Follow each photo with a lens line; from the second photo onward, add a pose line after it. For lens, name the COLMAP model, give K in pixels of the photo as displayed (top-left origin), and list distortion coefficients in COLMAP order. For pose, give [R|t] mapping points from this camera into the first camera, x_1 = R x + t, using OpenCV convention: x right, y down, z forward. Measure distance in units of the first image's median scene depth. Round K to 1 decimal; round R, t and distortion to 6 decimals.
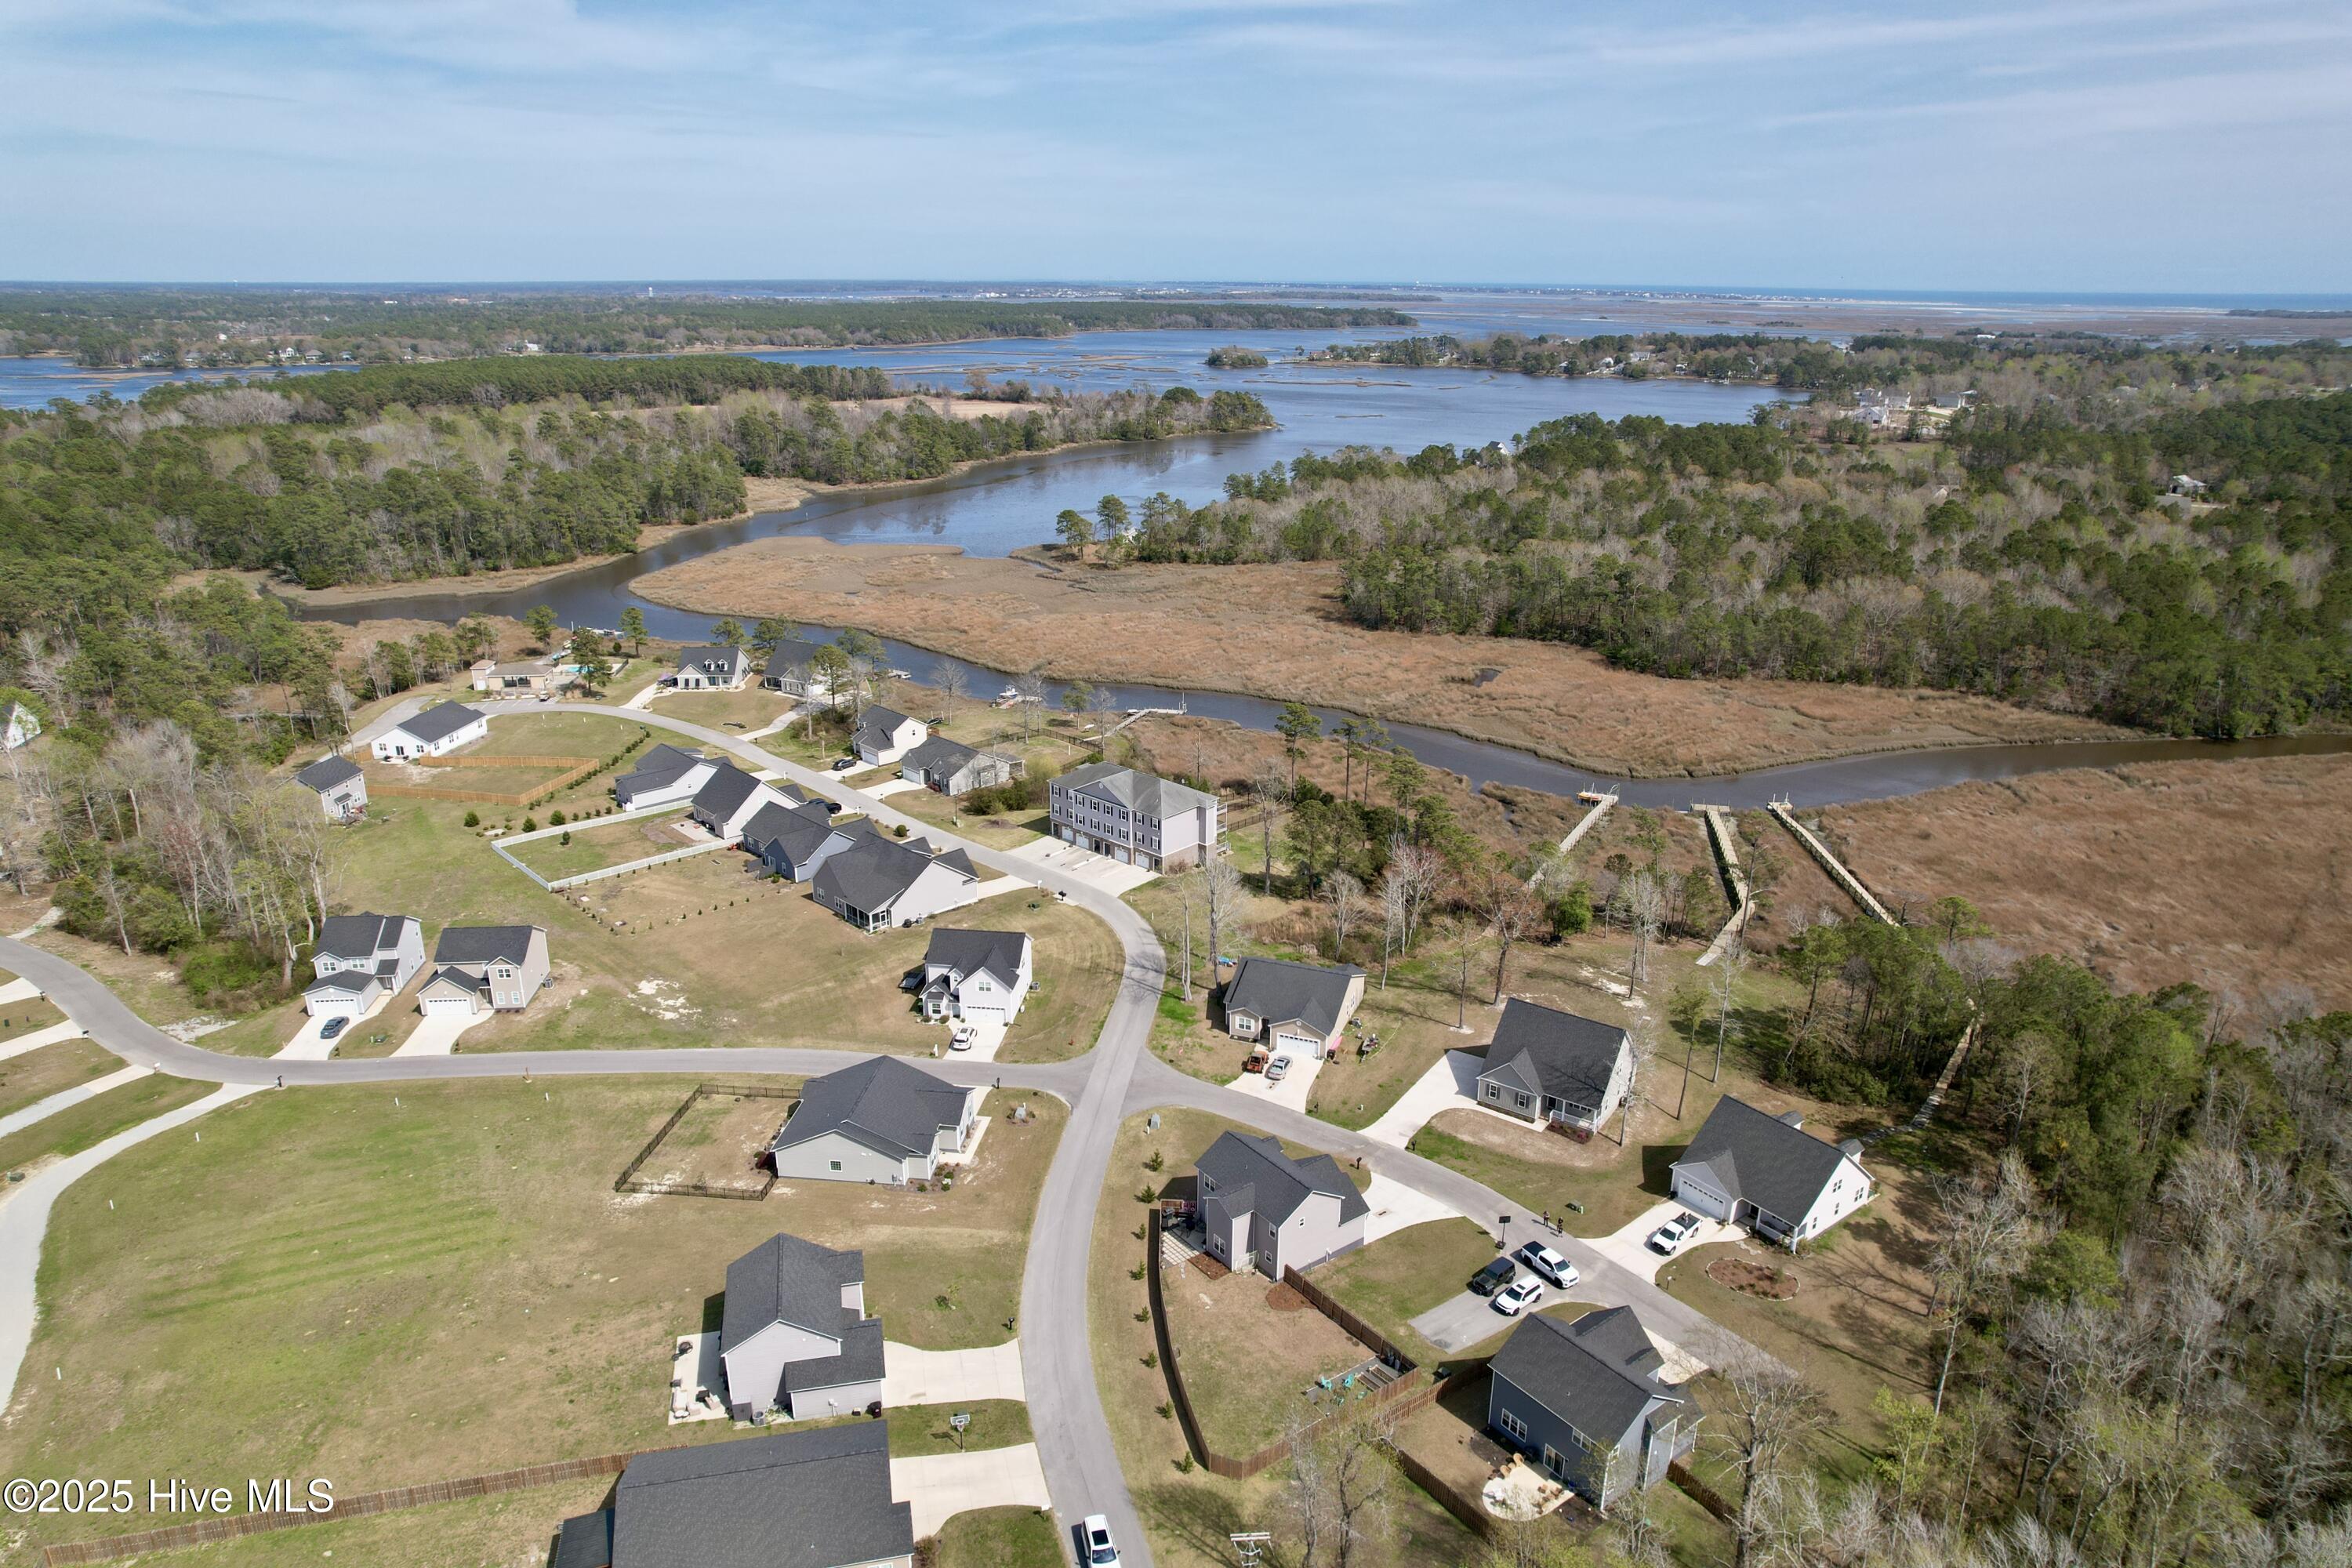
lens RADIAL K [[1507.5, 0, 1184.5], [0, 1507.5, 774.4], [0, 0, 1]] dist [-0.076137, 0.064583]
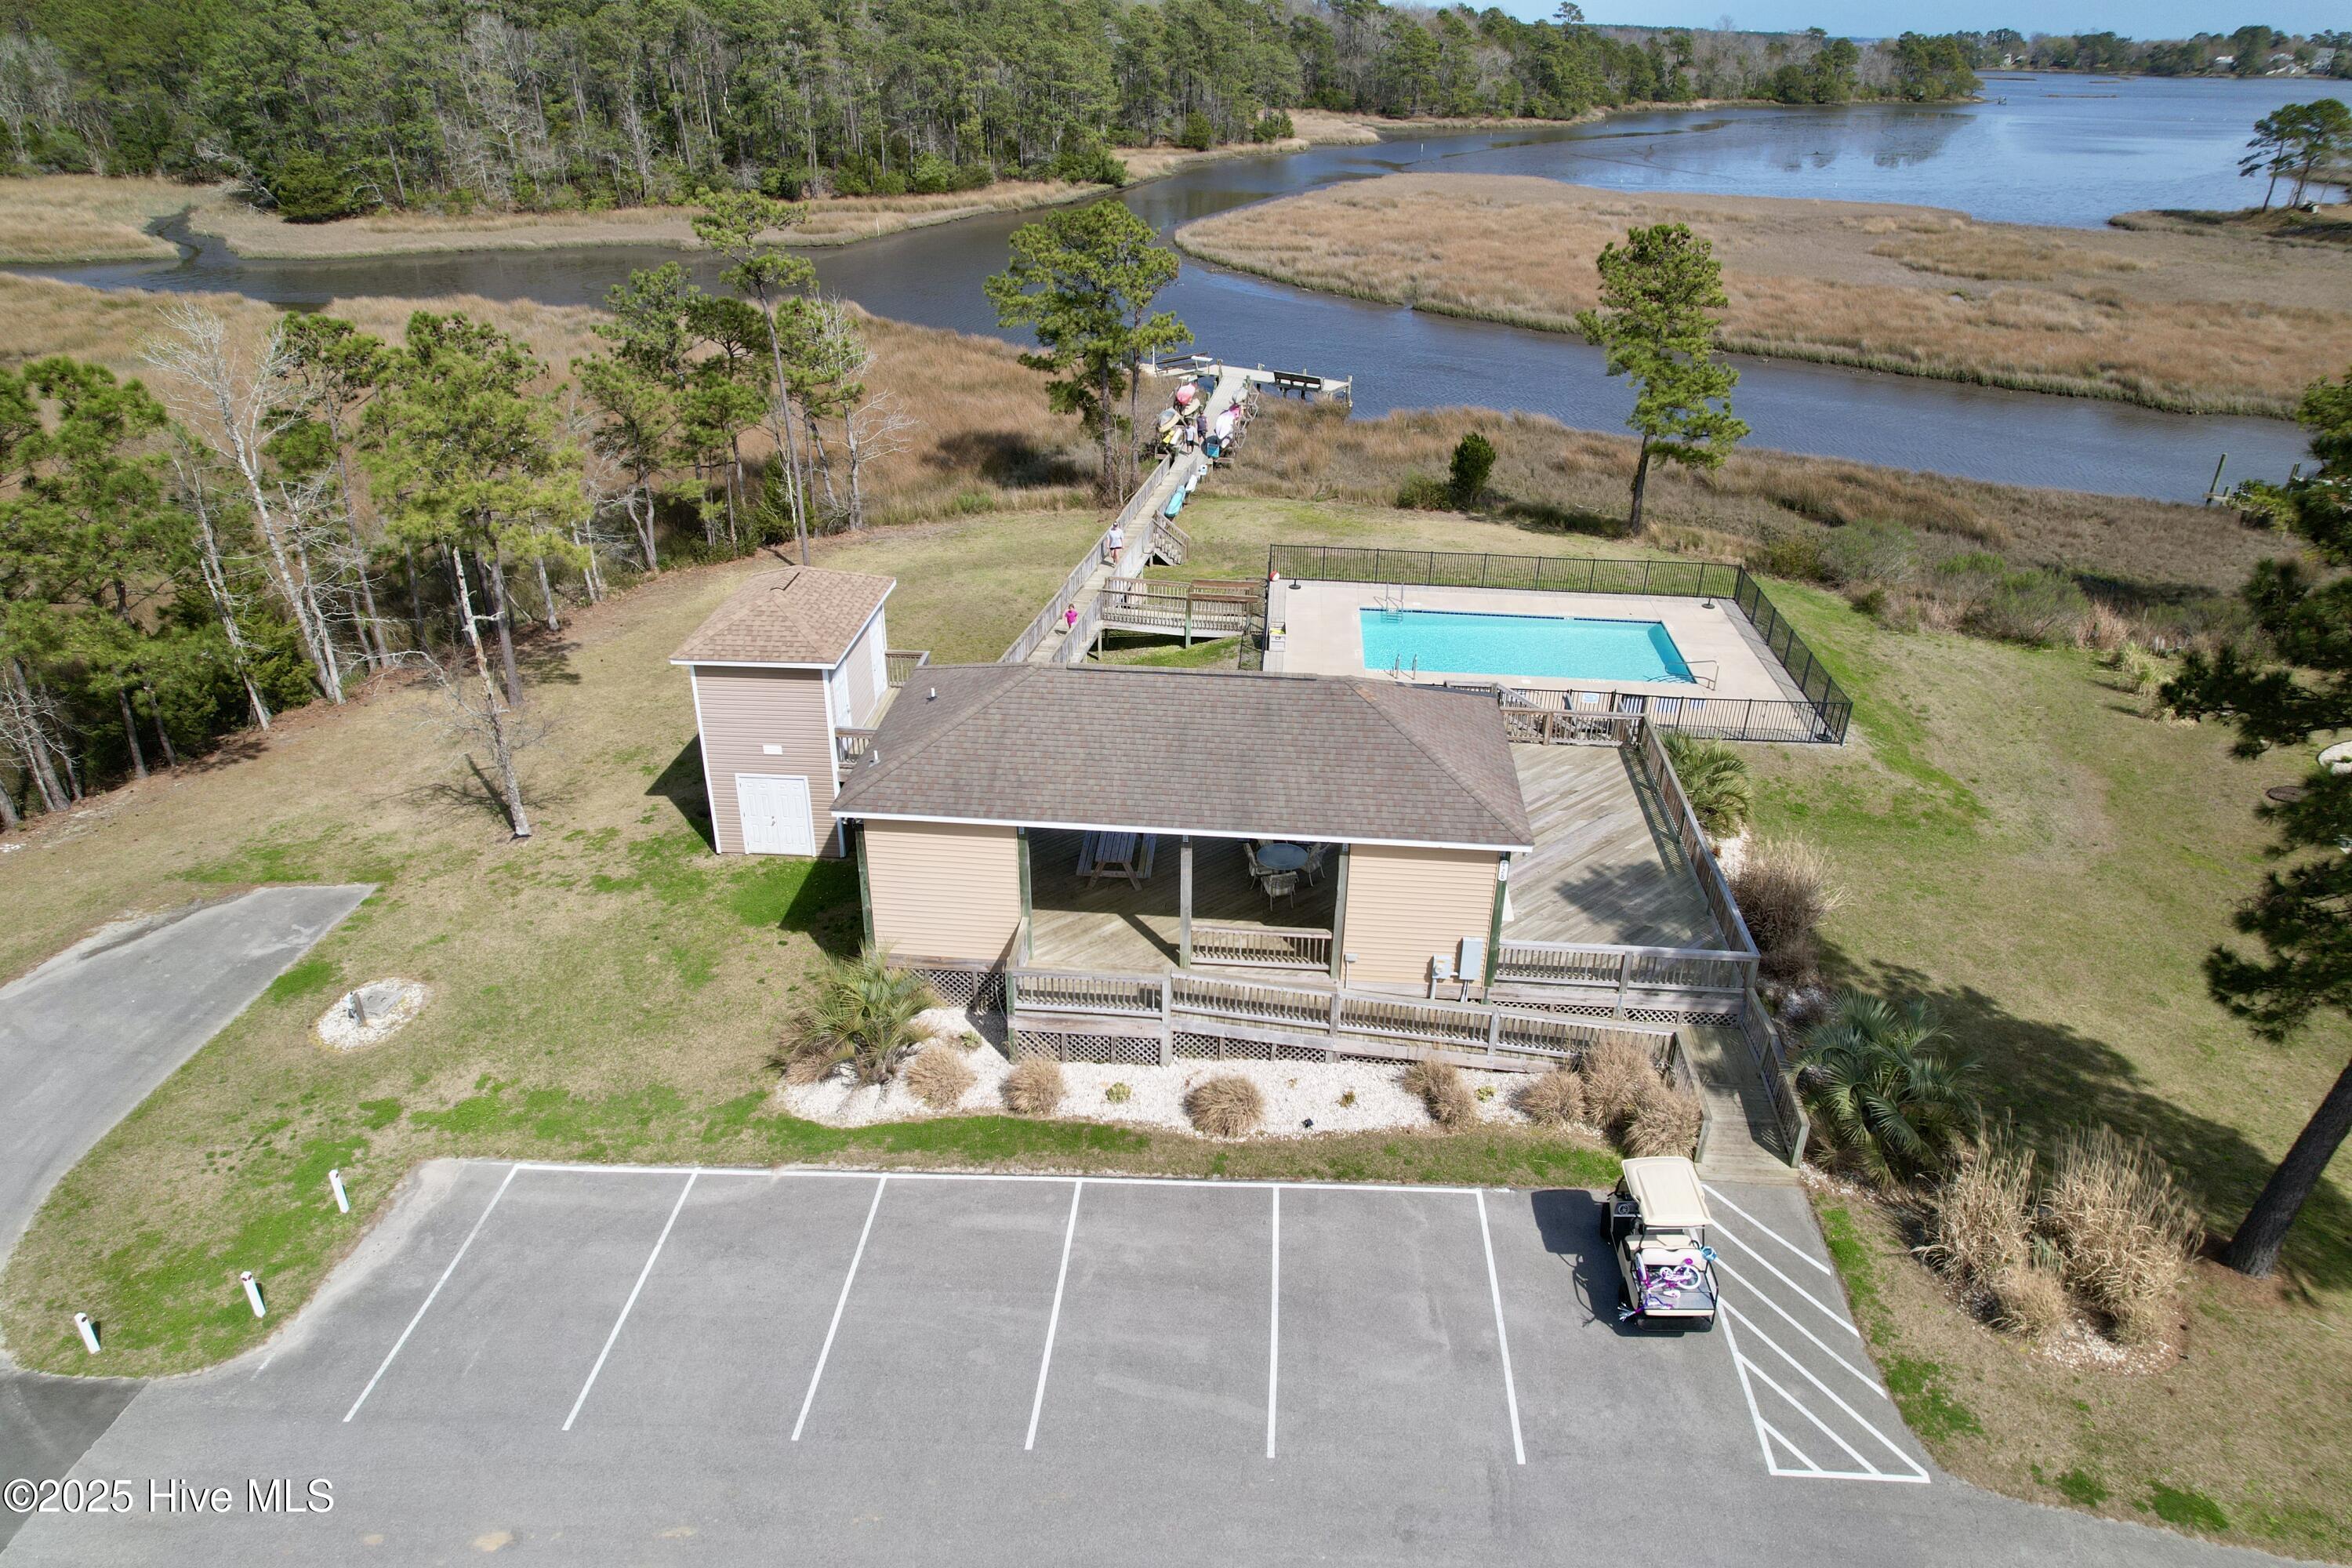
lens RADIAL K [[1507.5, 0, 1184.5], [0, 1507.5, 774.4], [0, 0, 1]] dist [-0.076137, 0.064583]
pose [[0.986016, 0.083193, -0.144400, -0.602362], [-0.061536, 0.987003, 0.148453, -0.113522], [0.154873, -0.137491, 0.978320, 1.268247]]
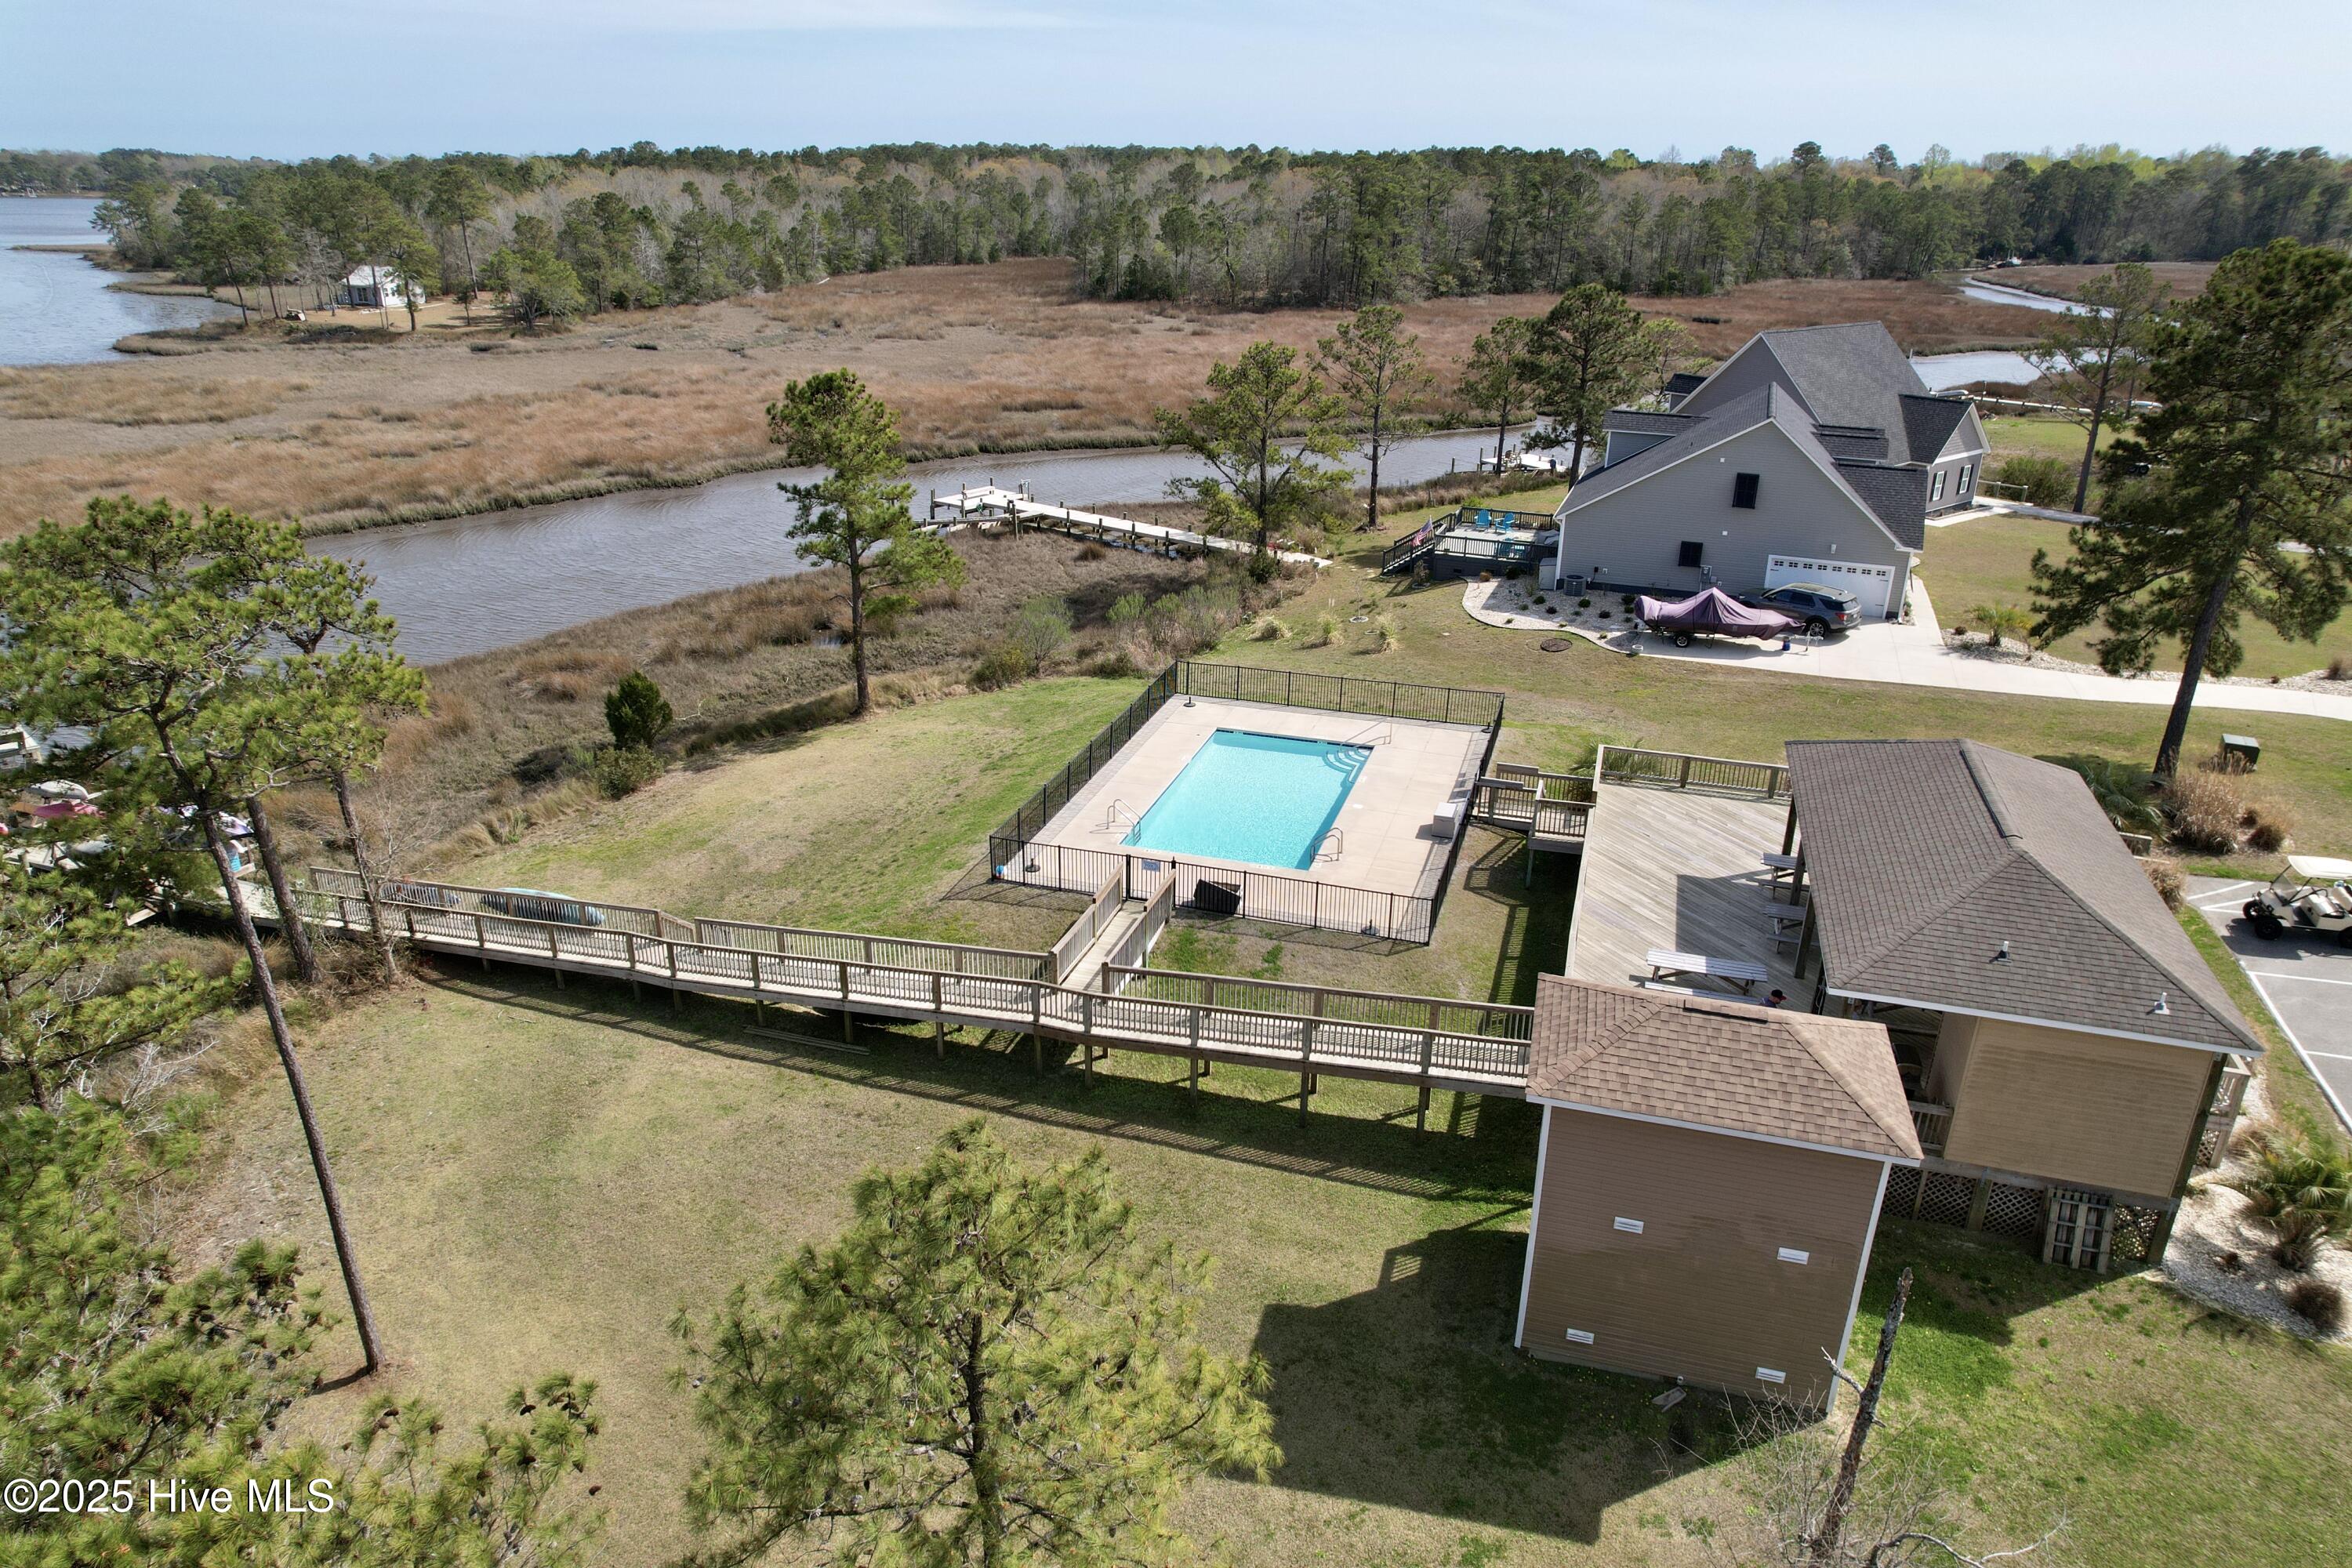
lens RADIAL K [[1507.5, 0, 1184.5], [0, 1507.5, 774.4], [0, 0, 1]] dist [-0.076137, 0.064583]
pose [[0.380817, -0.348579, 0.856430, -0.754815], [0.284404, 0.925475, 0.250219, -0.156206], [-0.879826, 0.148284, 0.451574, 1.393923]]
